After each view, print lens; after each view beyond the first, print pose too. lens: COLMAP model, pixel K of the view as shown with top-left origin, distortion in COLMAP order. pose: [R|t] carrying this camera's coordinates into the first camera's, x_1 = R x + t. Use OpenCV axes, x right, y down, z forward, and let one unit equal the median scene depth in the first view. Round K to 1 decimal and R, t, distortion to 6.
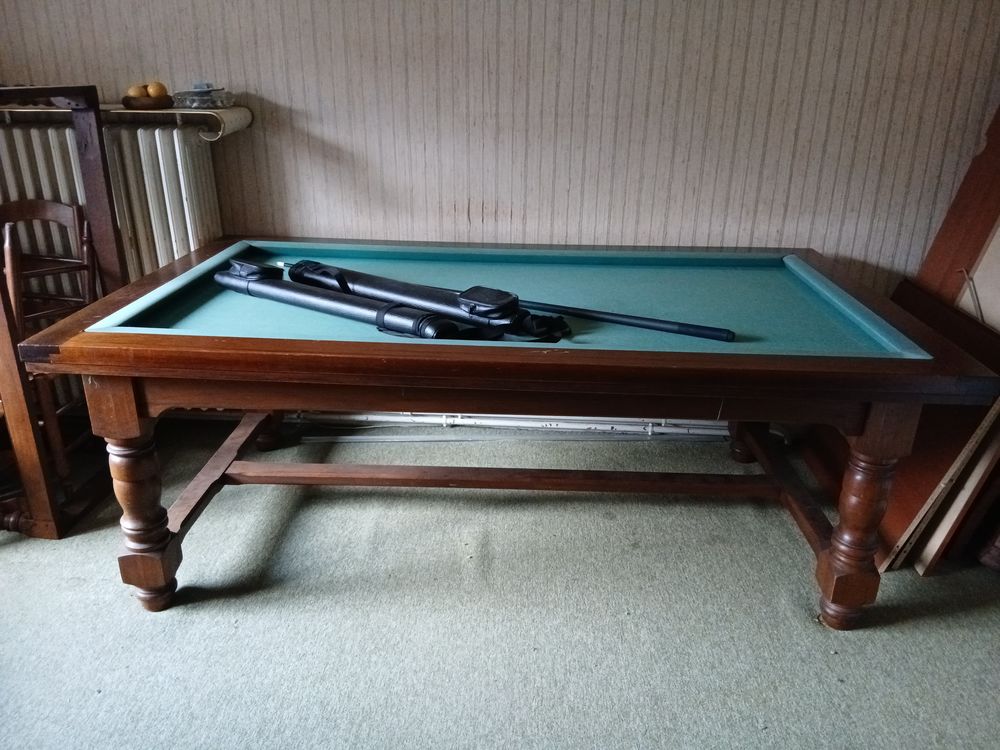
lens RADIAL K [[748.4, 0, 500.0], [0, 748.4, 375.0], [0, 0, 1]] dist [0.042187, -0.125315]
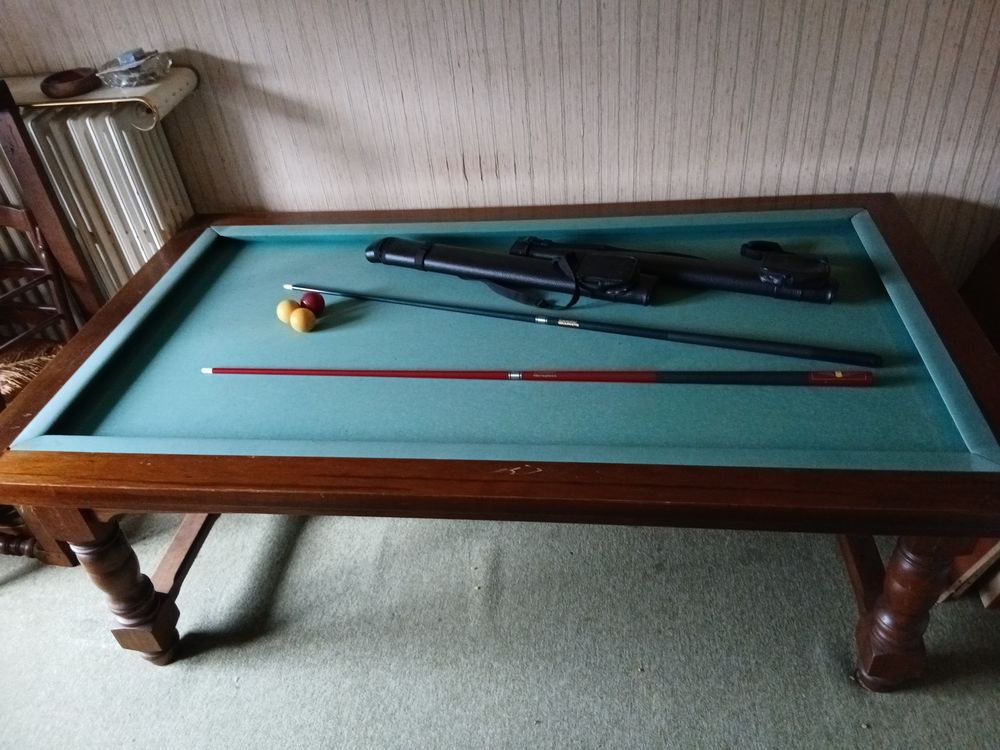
lens RADIAL K [[751.0, 0, 500.0], [0, 751.0, 375.0], [0, 0, 1]] dist [0.008564, -0.070657]
pose [[0.992050, -0.034353, -0.121069, 0.095703], [0.065486, 0.962430, 0.263514, -0.225882], [0.107468, -0.269347, 0.957028, 0.152057]]
